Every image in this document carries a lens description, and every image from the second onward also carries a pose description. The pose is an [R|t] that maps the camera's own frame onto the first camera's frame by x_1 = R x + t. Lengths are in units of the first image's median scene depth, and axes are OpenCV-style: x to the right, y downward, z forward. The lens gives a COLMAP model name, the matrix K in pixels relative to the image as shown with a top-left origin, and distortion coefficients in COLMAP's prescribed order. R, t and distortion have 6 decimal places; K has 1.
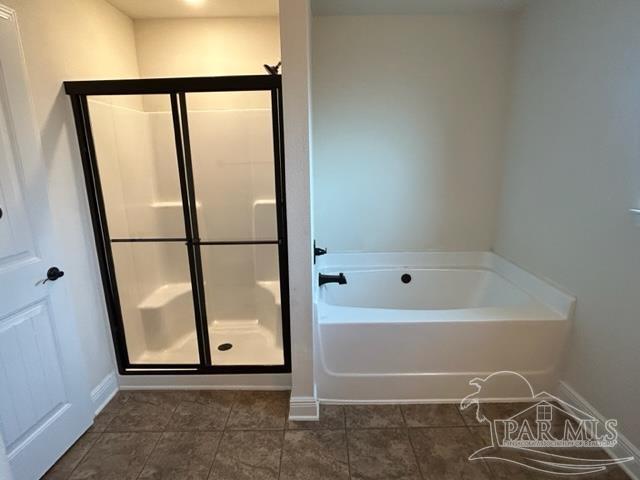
lens RADIAL K [[364.5, 0, 315.2], [0, 364.5, 241.3], [0, 0, 1]] dist [0.004321, 0.002104]
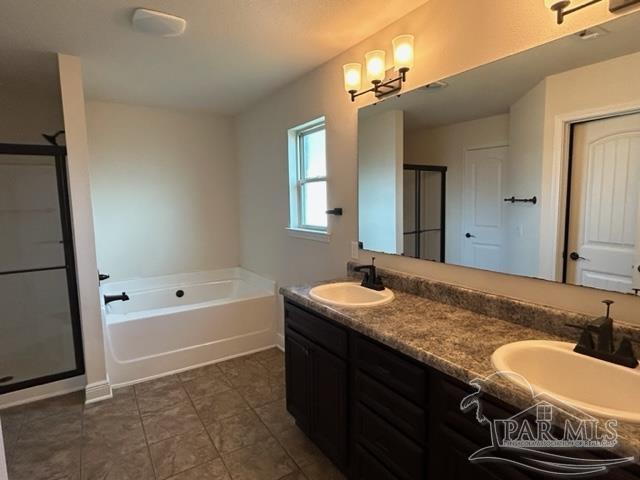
lens RADIAL K [[364.5, 0, 315.2], [0, 364.5, 241.3], [0, 0, 1]] dist [0.004321, 0.002104]
pose [[0.846917, -0.062850, 0.527997, -0.030592], [0.135576, 0.985694, -0.100134, 0.161662], [-0.514150, 0.156389, 0.843322, -0.564297]]
